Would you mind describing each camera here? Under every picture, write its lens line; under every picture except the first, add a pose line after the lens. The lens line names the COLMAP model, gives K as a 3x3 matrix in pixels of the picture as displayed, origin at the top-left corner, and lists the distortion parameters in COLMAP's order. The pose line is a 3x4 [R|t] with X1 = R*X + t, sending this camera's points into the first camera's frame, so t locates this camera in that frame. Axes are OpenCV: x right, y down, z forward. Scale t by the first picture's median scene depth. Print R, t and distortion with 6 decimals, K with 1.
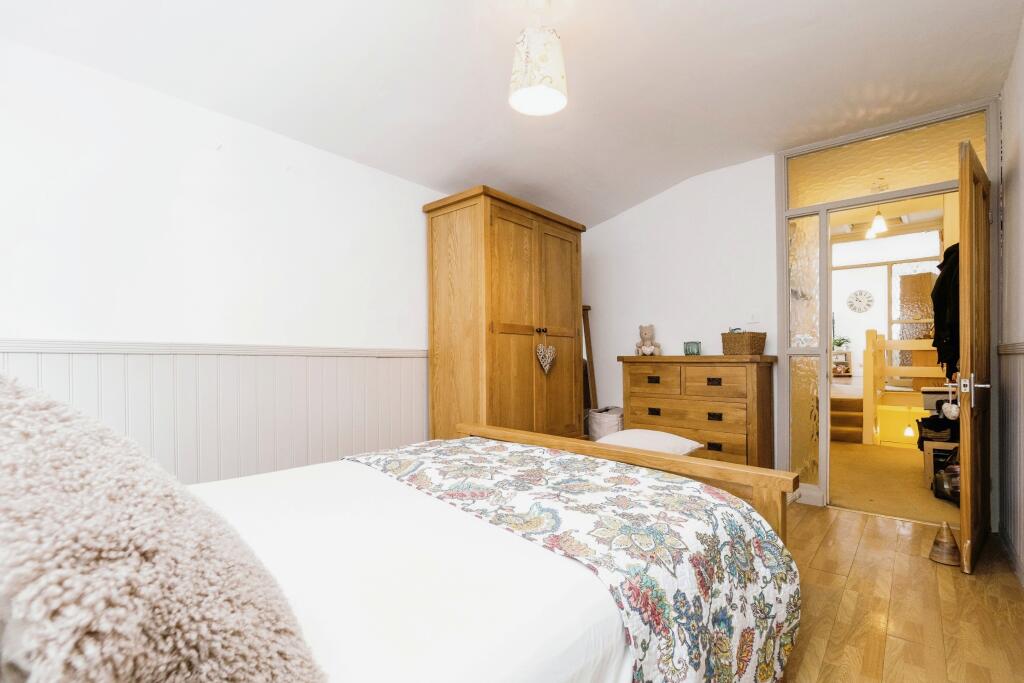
lens RADIAL K [[483.6, 0, 511.7], [0, 483.6, 355.7], [0, 0, 1]] dist [-0.003203, -0.000465]
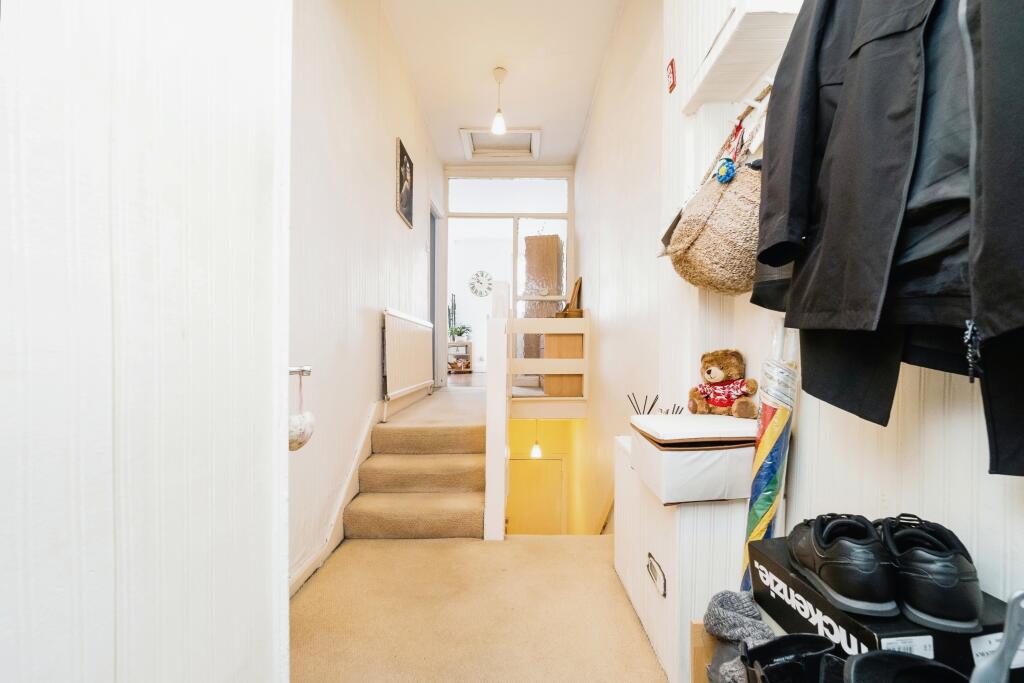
lens RADIAL K [[443.5, 0, 510.4], [0, 443.5, 342.6], [0, 0, 1]] dist [-0.007427, -0.000483]
pose [[0.769619, 0.024171, 0.638045, 0.270047], [-0.009220, 0.999600, -0.026746, 0.011552], [-0.638436, 0.014702, 0.769534, 0.374379]]
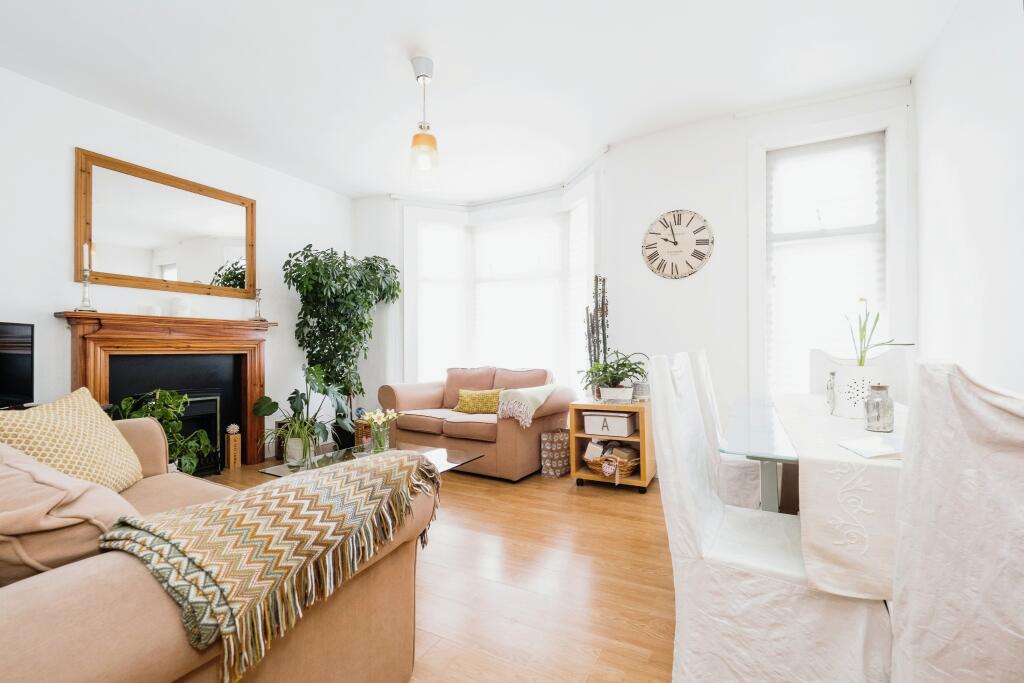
lens RADIAL K [[443.5, 0, 510.4], [0, 443.5, 342.6], [0, 0, 1]] dist [-0.007427, -0.000483]
pose [[0.982861, 0.007058, 0.184213, 0.570912], [-0.004454, 0.999884, -0.014546, -0.043571], [-0.184294, 0.013476, 0.982779, 0.746601]]
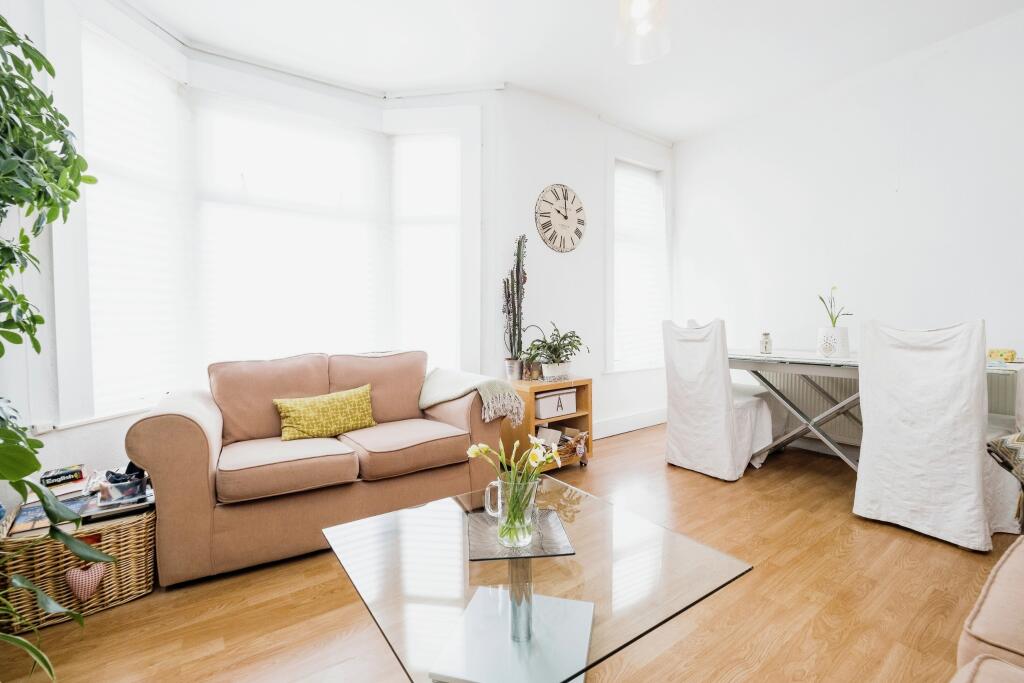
lens RADIAL K [[450.3, 0, 513.6], [0, 450.3, 332.6], [0, 0, 1]] dist [0.029040, -0.018670]
pose [[0.260510, -0.016901, 0.965323, 0.425467], [0.010544, 0.999837, 0.014660, -0.041145], [-0.965414, 0.006359, 0.260646, 0.971406]]
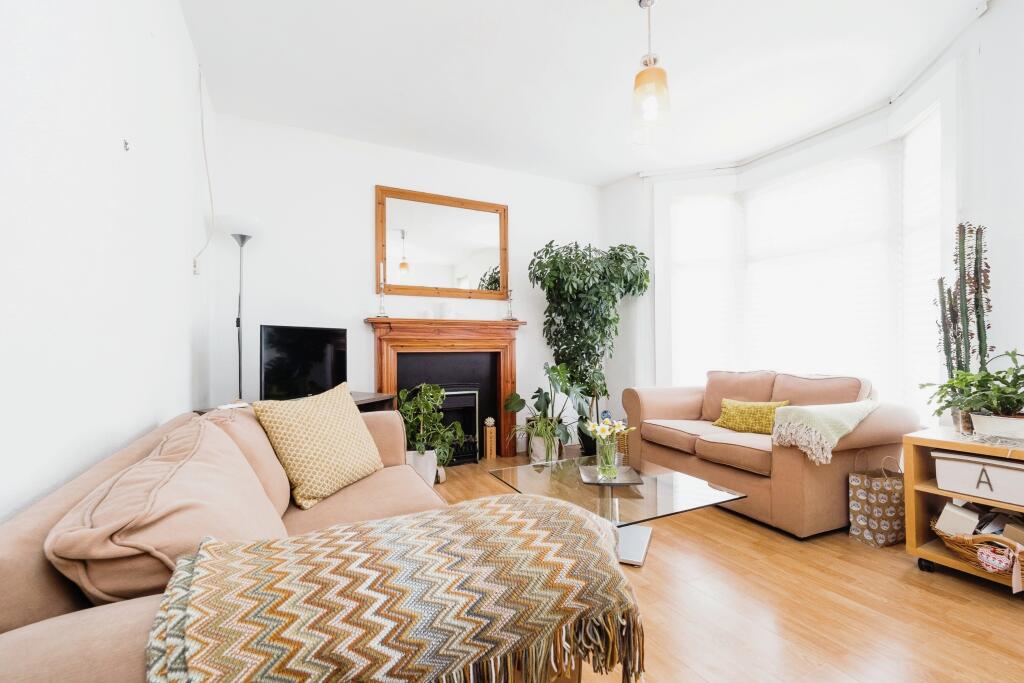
lens RADIAL K [[443.5, 0, 510.4], [0, 443.5, 342.6], [0, 0, 1]] dist [-0.007427, -0.000483]
pose [[0.913233, -0.000450, -0.407437, 0.589509], [-0.001868, 0.999984, -0.005292, -0.044810], [0.407433, 0.005594, 0.913218, 0.795537]]
